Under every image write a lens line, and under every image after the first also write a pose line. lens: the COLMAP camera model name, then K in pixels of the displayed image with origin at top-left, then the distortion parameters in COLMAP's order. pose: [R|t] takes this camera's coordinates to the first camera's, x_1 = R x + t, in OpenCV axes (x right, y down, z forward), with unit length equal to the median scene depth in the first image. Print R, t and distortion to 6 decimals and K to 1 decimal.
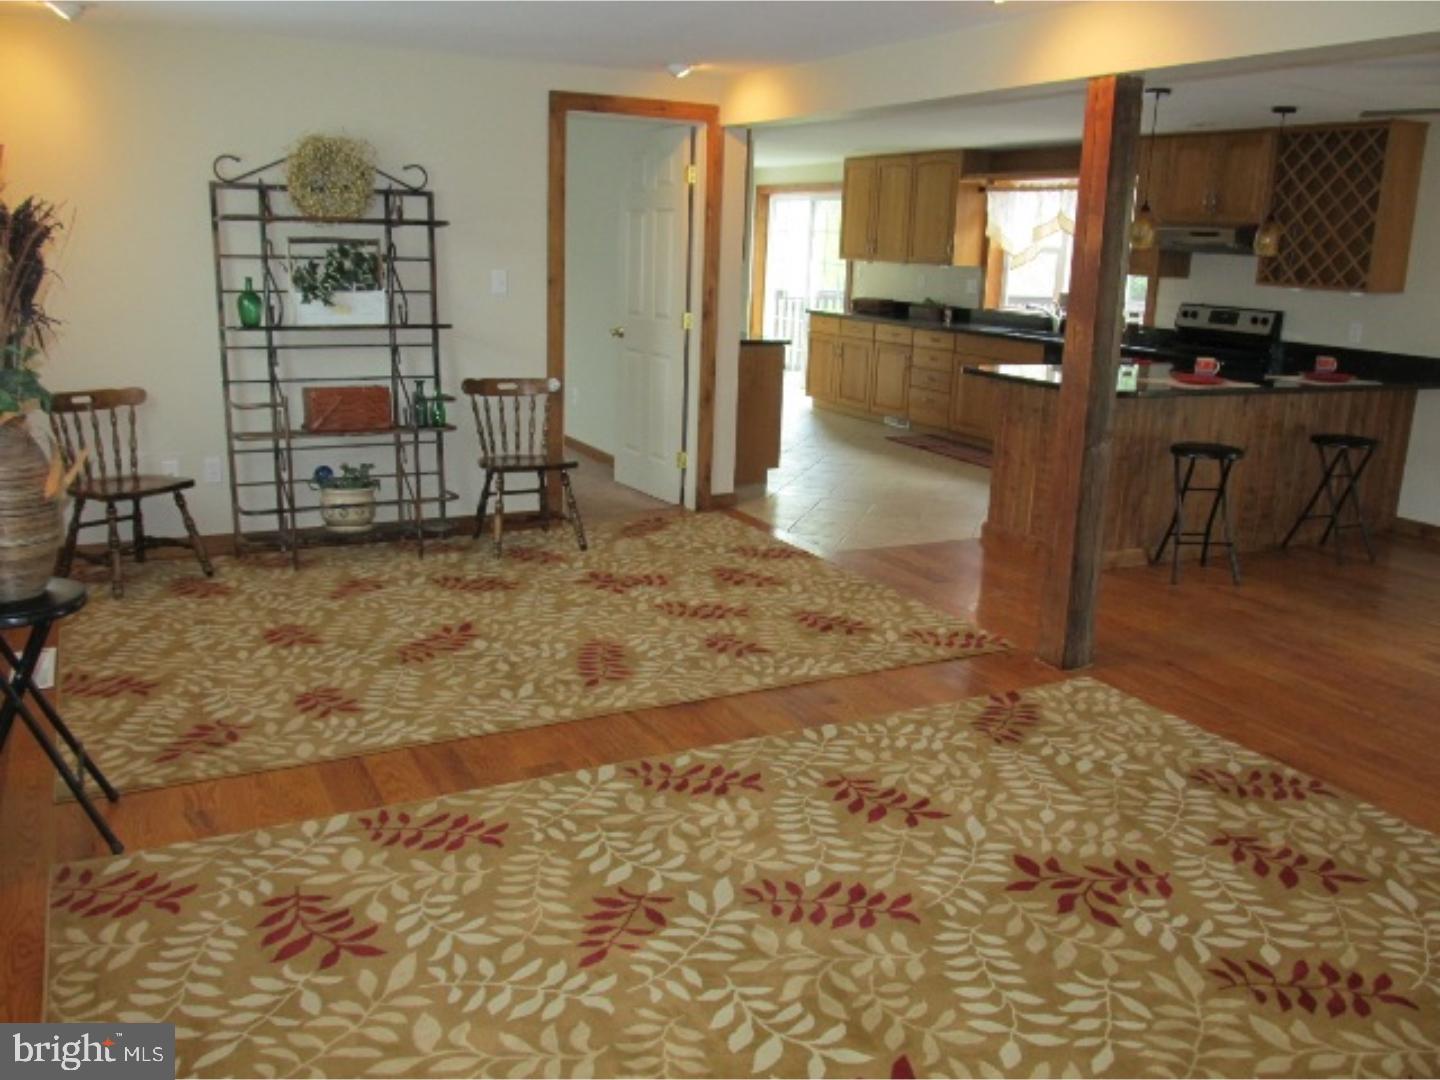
lens RADIAL K [[1186.7, 0, 718.1], [0, 1186.7, 532.6], [0, 0, 1]] dist [-0.066289, 0.052582]
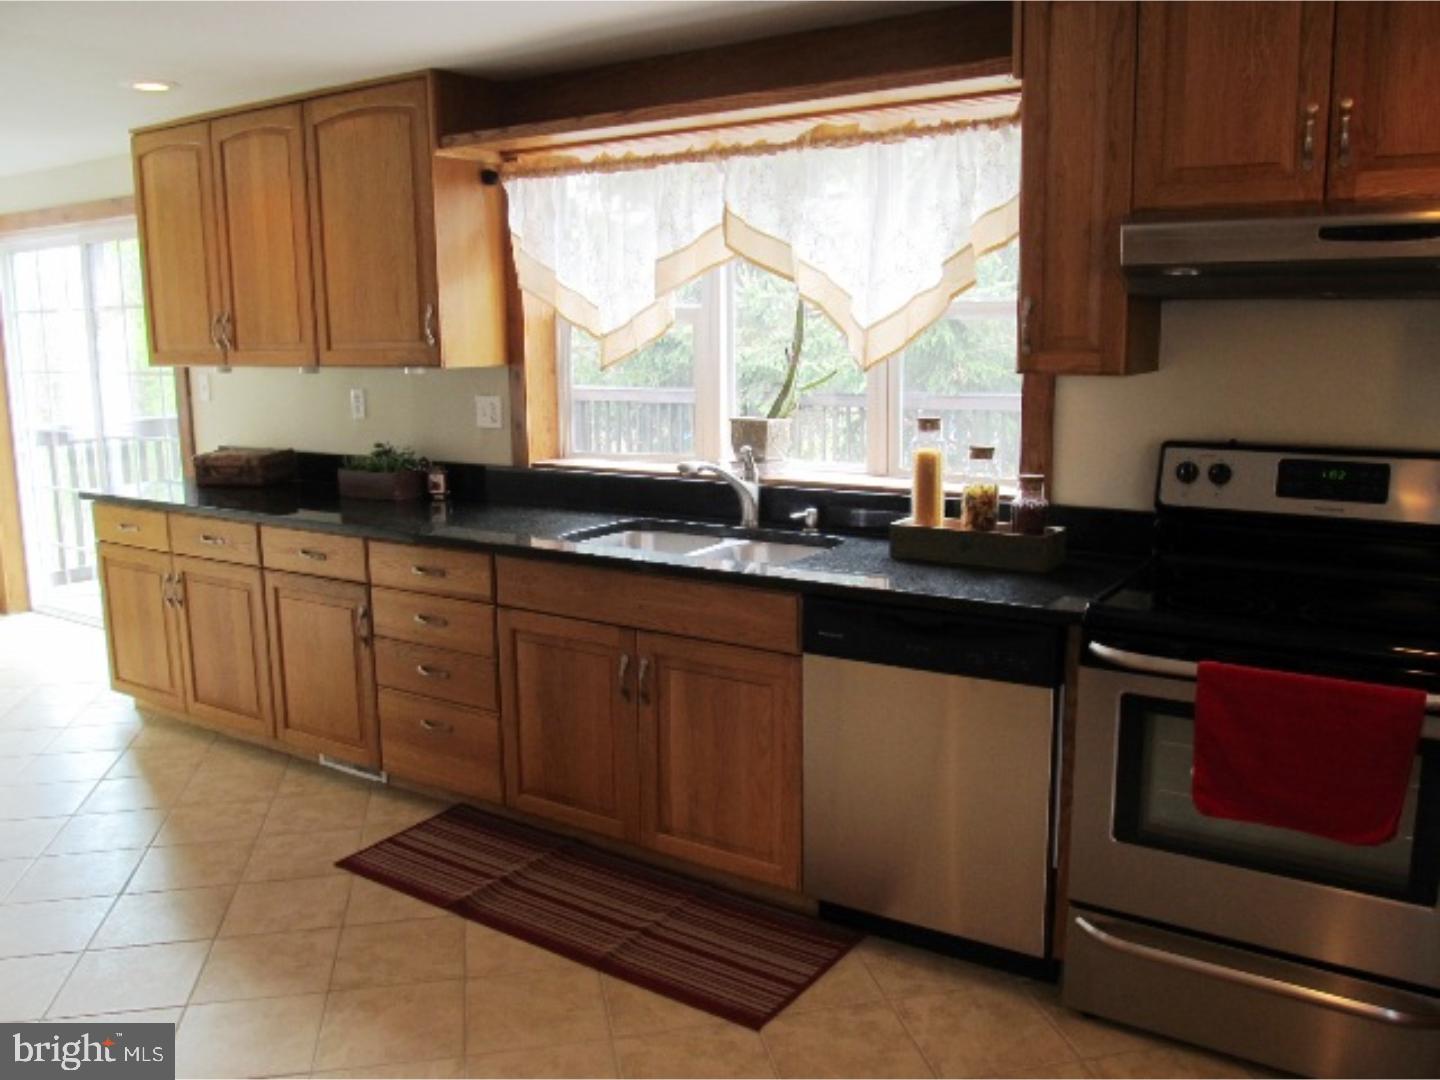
lens RADIAL K [[1186.7, 0, 718.1], [0, 1186.7, 532.6], [0, 0, 1]] dist [-0.066289, 0.052582]
pose [[0.875651, -0.130289, 0.465037, 0.089863], [0.158402, 0.987136, -0.021703, -0.150878], [-0.456227, 0.092667, 0.885025, 0.621491]]
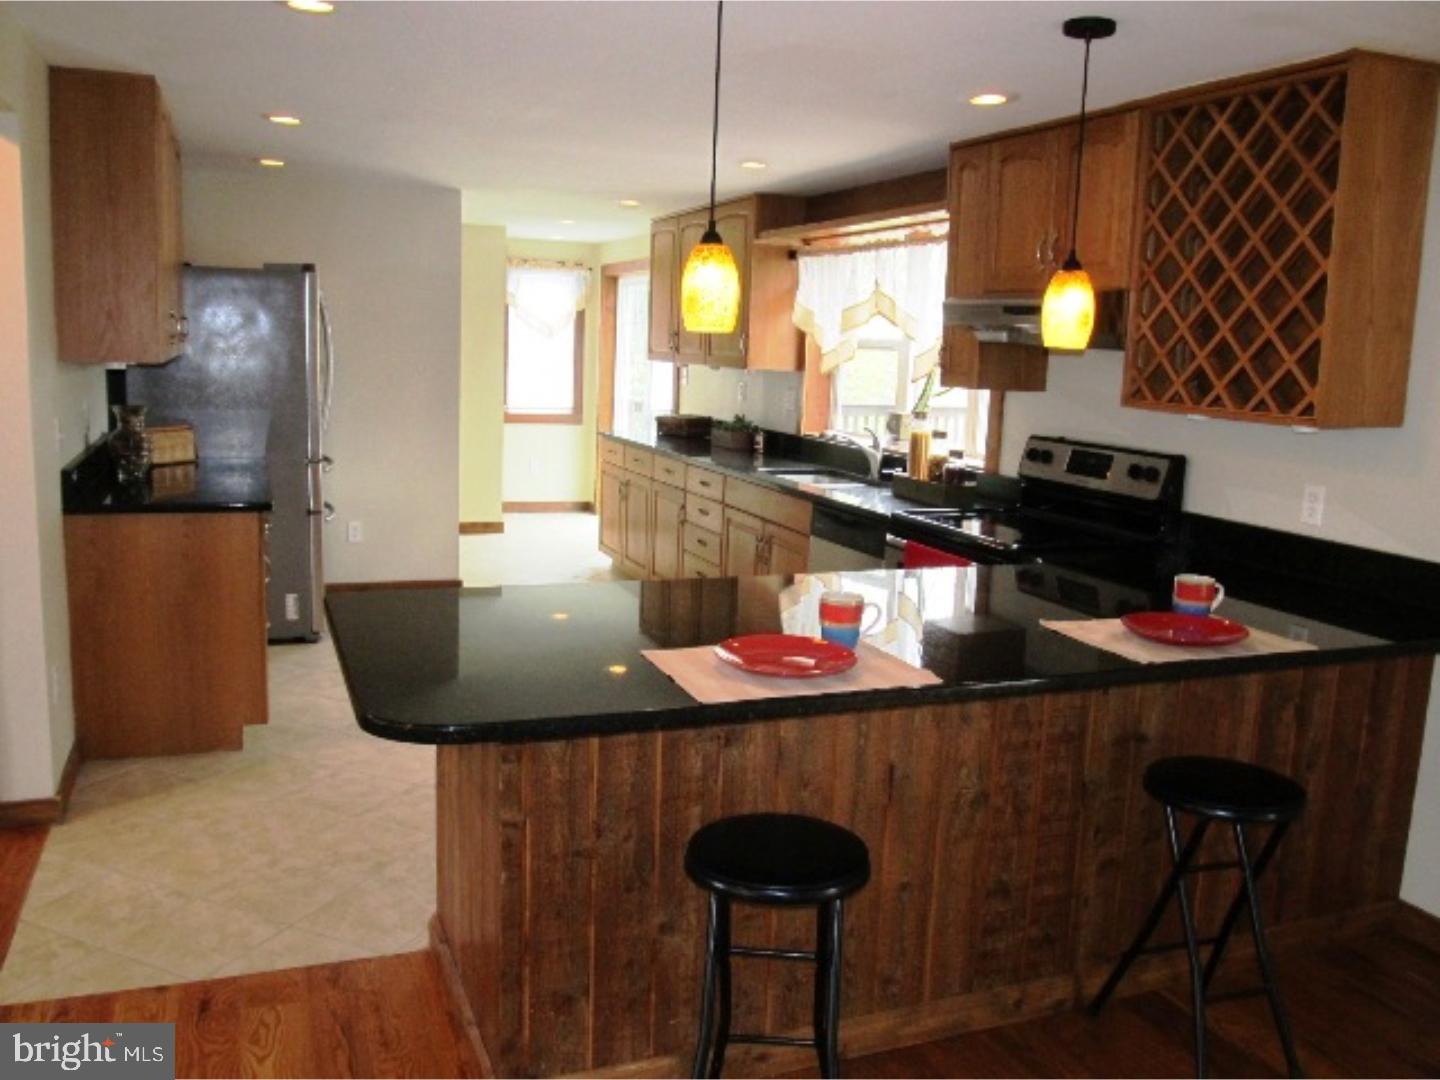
lens RADIAL K [[1186.7, 0, 718.1], [0, 1186.7, 532.6], [0, 0, 1]] dist [-0.066289, 0.052582]
pose [[0.995454, 0.025287, -0.091829, 0.248203], [-0.033241, 0.995728, -0.086145, -0.079037], [0.089259, 0.088806, 0.992042, 0.356055]]
